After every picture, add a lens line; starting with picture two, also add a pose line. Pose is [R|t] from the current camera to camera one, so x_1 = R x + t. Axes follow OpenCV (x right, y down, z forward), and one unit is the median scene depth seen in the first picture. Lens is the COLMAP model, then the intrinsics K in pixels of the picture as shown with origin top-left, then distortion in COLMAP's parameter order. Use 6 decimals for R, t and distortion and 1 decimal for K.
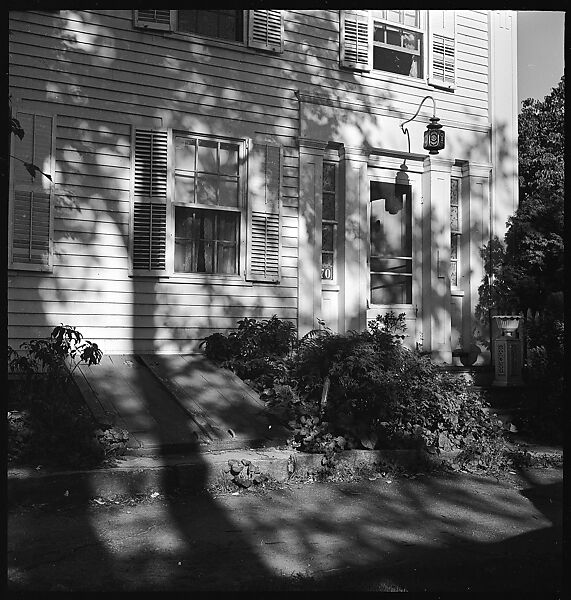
lens RADIAL K [[727.4, 0, 285.6], [0, 727.4, 300.8], [0, 0, 1]] dist [0.015141, -0.005420]
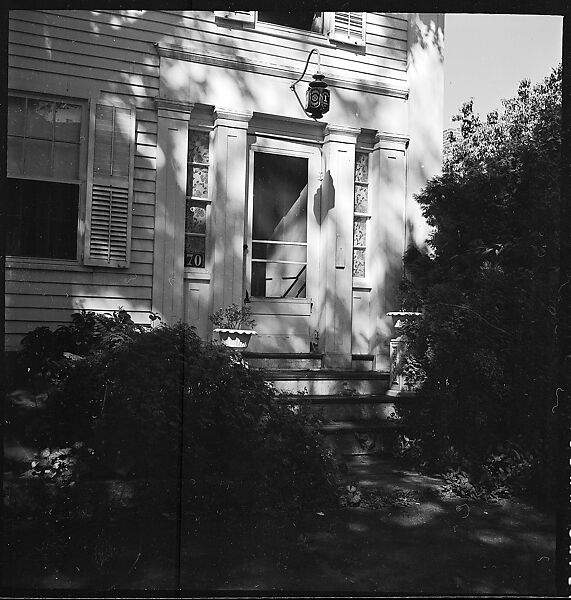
lens RADIAL K [[732.6, 0, 285.0], [0, 732.6, 300.8], [0, 0, 1]] dist [0.003317, -0.015002]
pose [[0.997429, 0.015256, -0.070025, 0.216744], [-0.015075, 0.999882, 0.003111, 0.005942], [0.070065, -0.002048, 0.997540, 0.147364]]
